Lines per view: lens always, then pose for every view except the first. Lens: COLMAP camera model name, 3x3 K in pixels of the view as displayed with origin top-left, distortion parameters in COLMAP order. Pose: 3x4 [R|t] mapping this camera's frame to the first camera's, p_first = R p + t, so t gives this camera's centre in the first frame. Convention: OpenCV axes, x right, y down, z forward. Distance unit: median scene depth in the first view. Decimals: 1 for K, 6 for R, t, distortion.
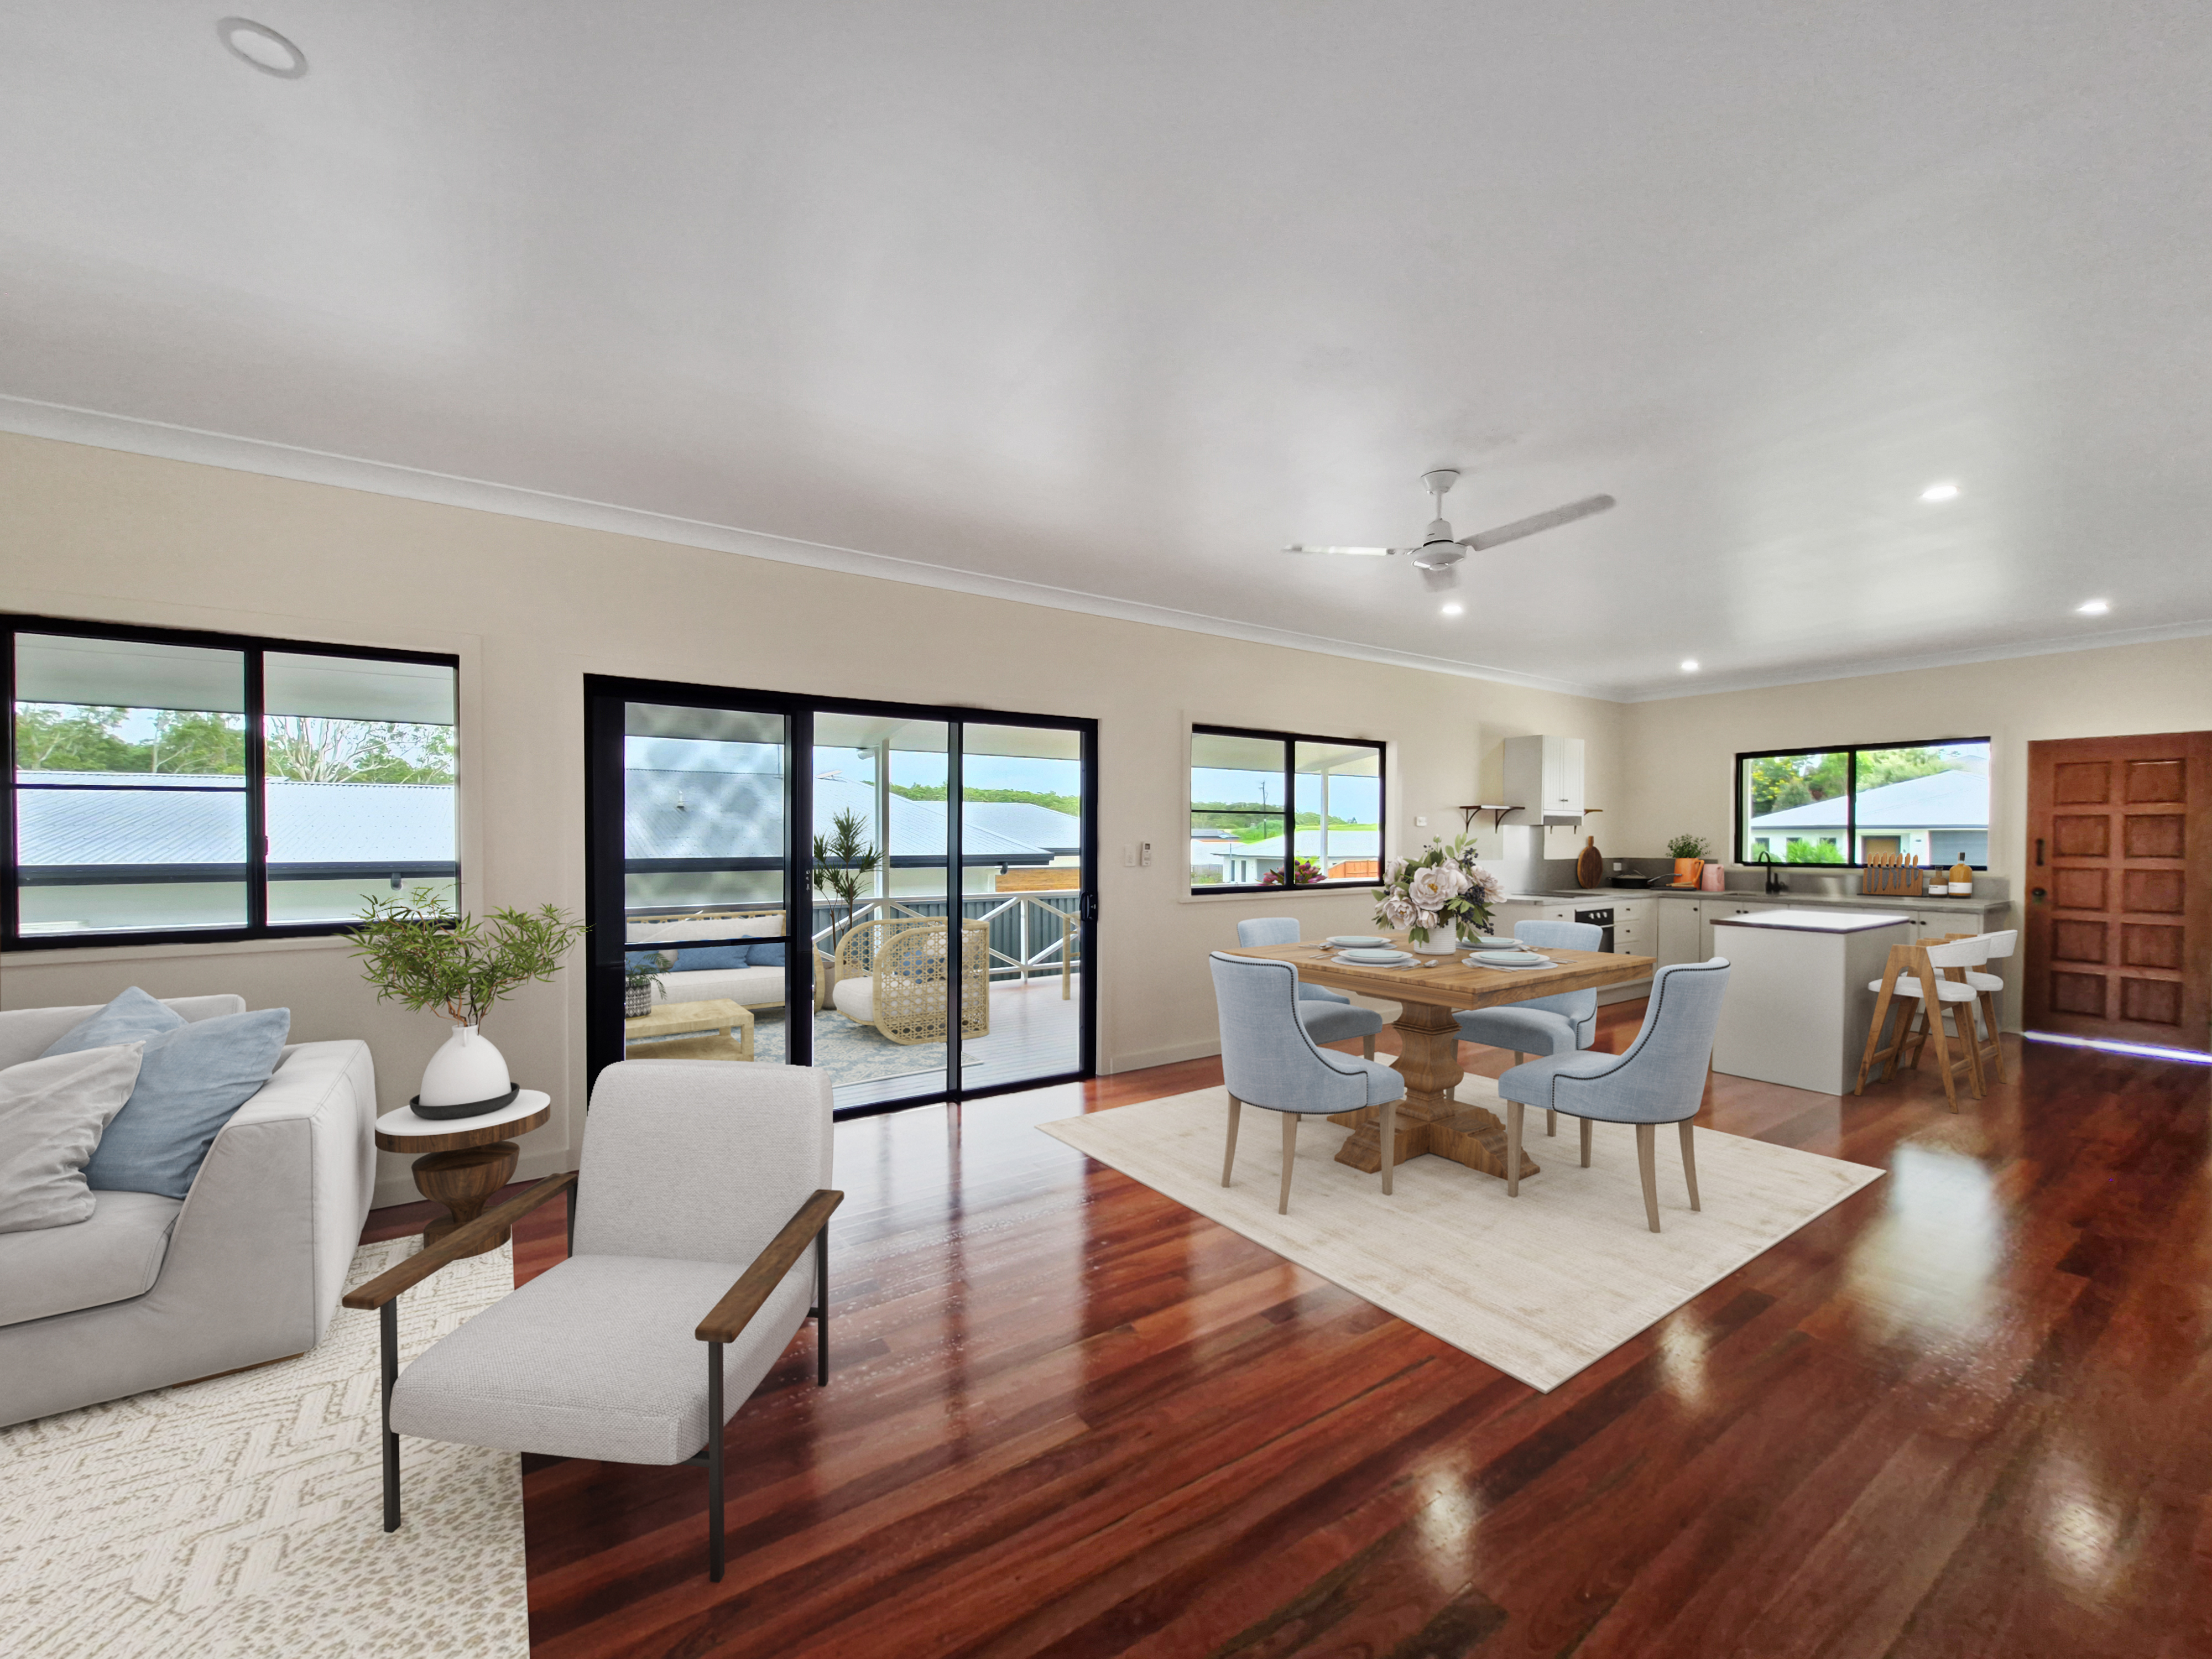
lens RADIAL K [[900.6, 0, 1109.9], [0, 900.6, 825.8], [0, 0, 1]] dist [-0.001118, -0.000139]
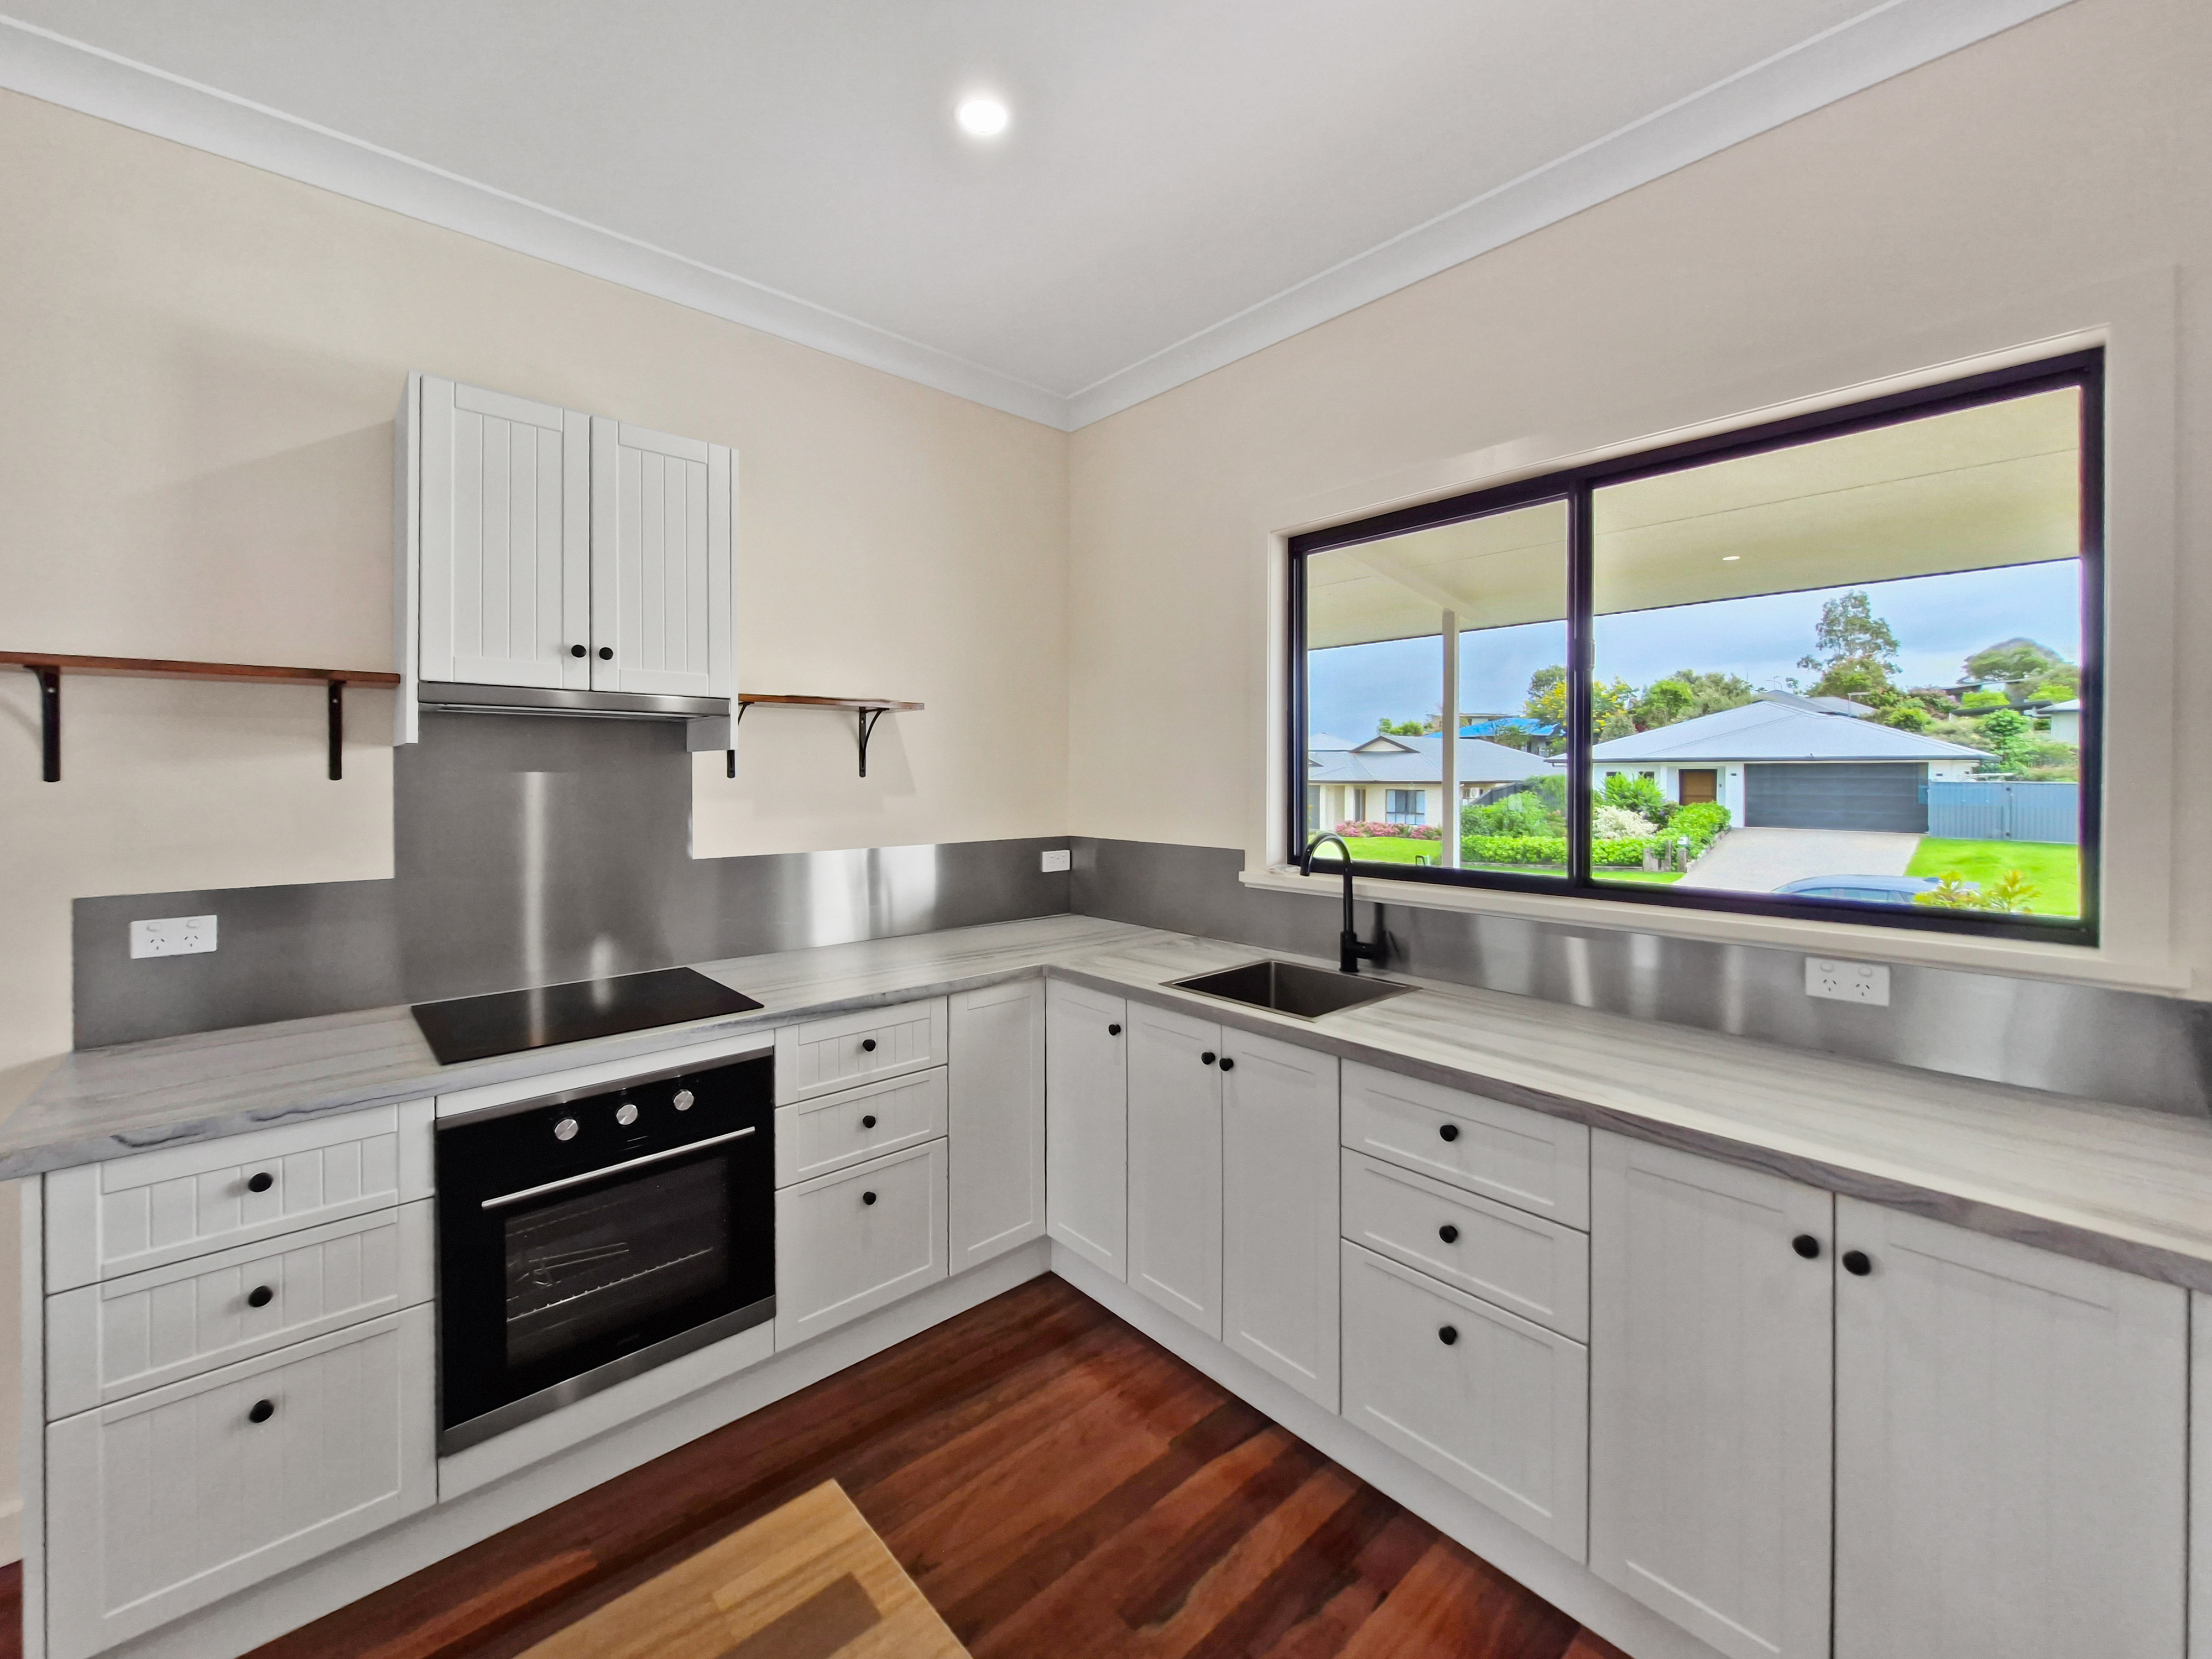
lens RADIAL K [[900.6, 0, 1126.3], [0, 900.6, 766.4], [0, 0, 1]] dist [-0.001118, -0.000139]
pose [[0.990041, -0.004491, 0.140706, 0.197233], [0.003767, 0.999978, 0.005410, 0.001256], [-0.140727, -0.004827, 0.990037, 0.225962]]
